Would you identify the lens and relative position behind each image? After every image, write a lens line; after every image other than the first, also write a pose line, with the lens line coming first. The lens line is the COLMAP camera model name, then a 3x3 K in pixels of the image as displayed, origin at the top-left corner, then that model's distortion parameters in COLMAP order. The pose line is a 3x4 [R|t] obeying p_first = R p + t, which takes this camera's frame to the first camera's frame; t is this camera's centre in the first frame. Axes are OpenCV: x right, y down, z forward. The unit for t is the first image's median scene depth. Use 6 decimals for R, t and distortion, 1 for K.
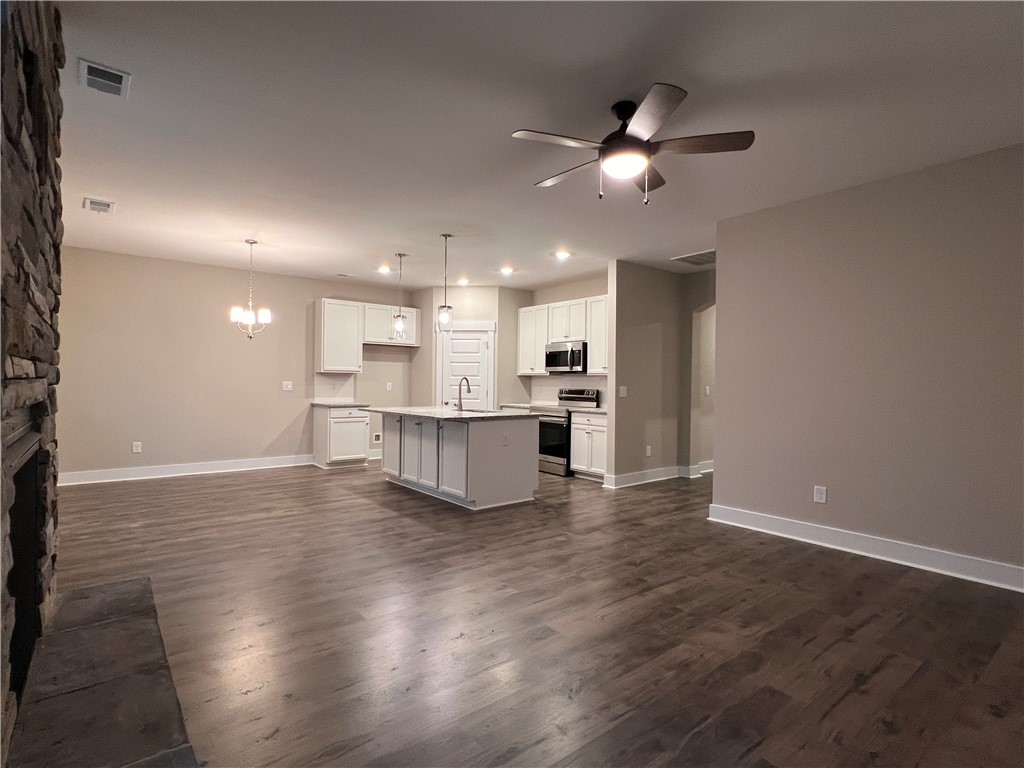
lens RADIAL K [[510.5, 0, 512.0], [0, 510.5, 384.0], [0, 0, 1]] dist [-0.009218, 0.000574]
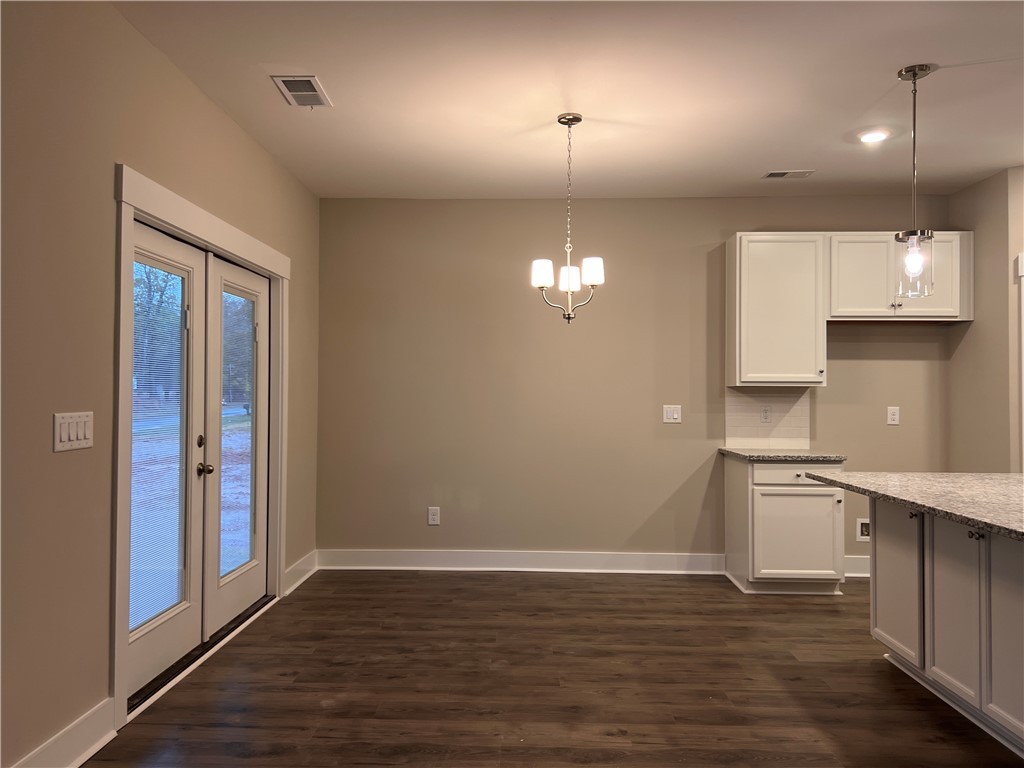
lens RADIAL K [[762.6, 0, 512.0], [0, 762.6, 384.0], [0, 0, 1]] dist [0.046028, -0.056197]
pose [[0.759274, -0.018236, -0.650515, -0.067046], [0.003414, 0.999705, -0.024040, -0.008809], [0.650762, 0.016032, 0.759113, 0.323390]]
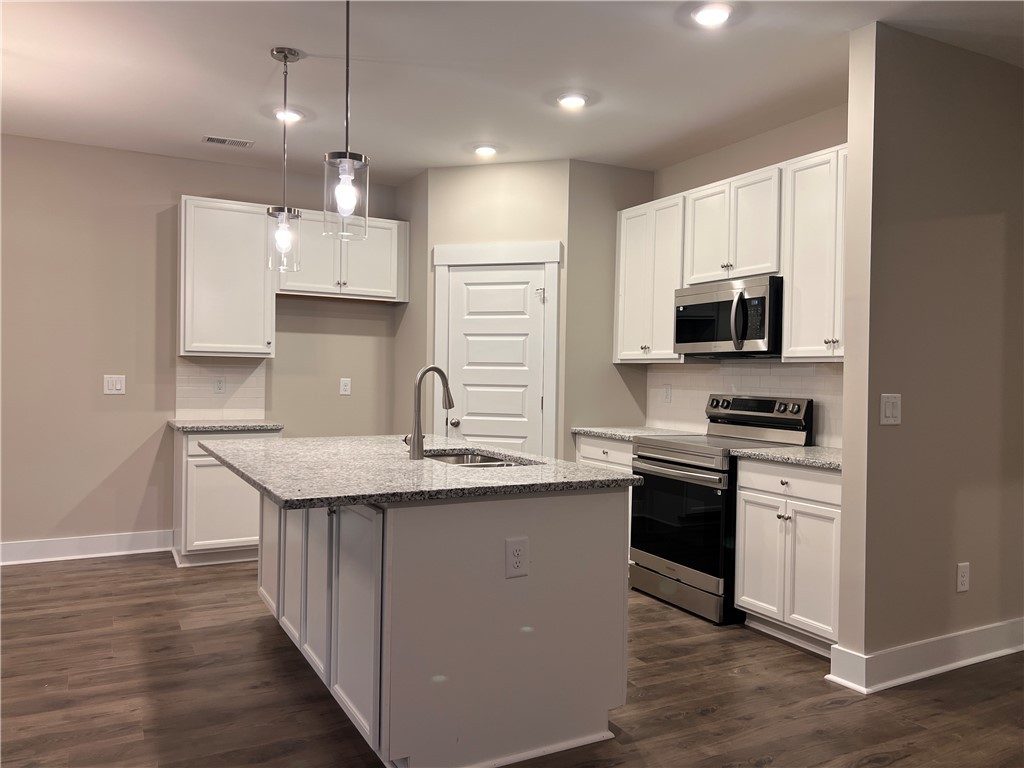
lens RADIAL K [[762.6, 0, 512.0], [0, 762.6, 384.0], [0, 0, 1]] dist [0.046028, -0.056197]
pose [[0.982437, 0.006228, -0.186493, 0.053495], [-0.004985, 0.999962, 0.007132, -0.003736], [0.186530, -0.006077, 0.982430, 0.381541]]
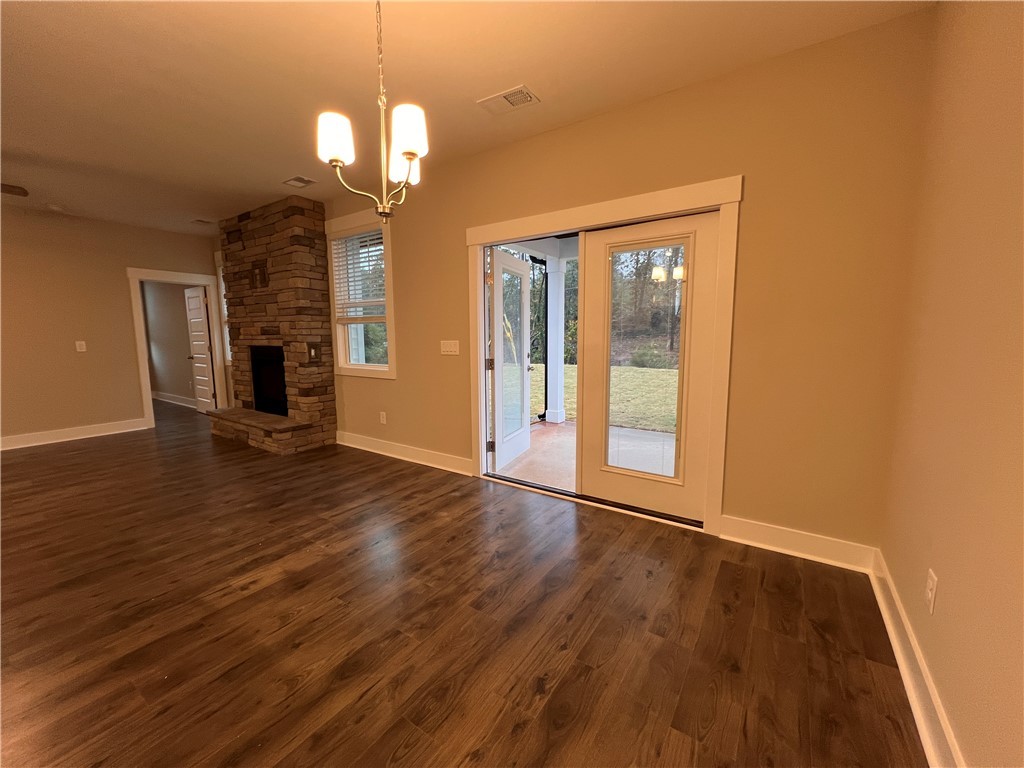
lens RADIAL K [[411.4, 0, 512.0], [0, 411.4, 384.0], [0, 0, 1]] dist [-0.001766, -0.000092]
pose [[-0.959072, 0.025518, -0.282009, -0.395044], [-0.007902, 0.993131, 0.116738, -0.011666], [0.283051, 0.114189, -0.952283, 0.988607]]
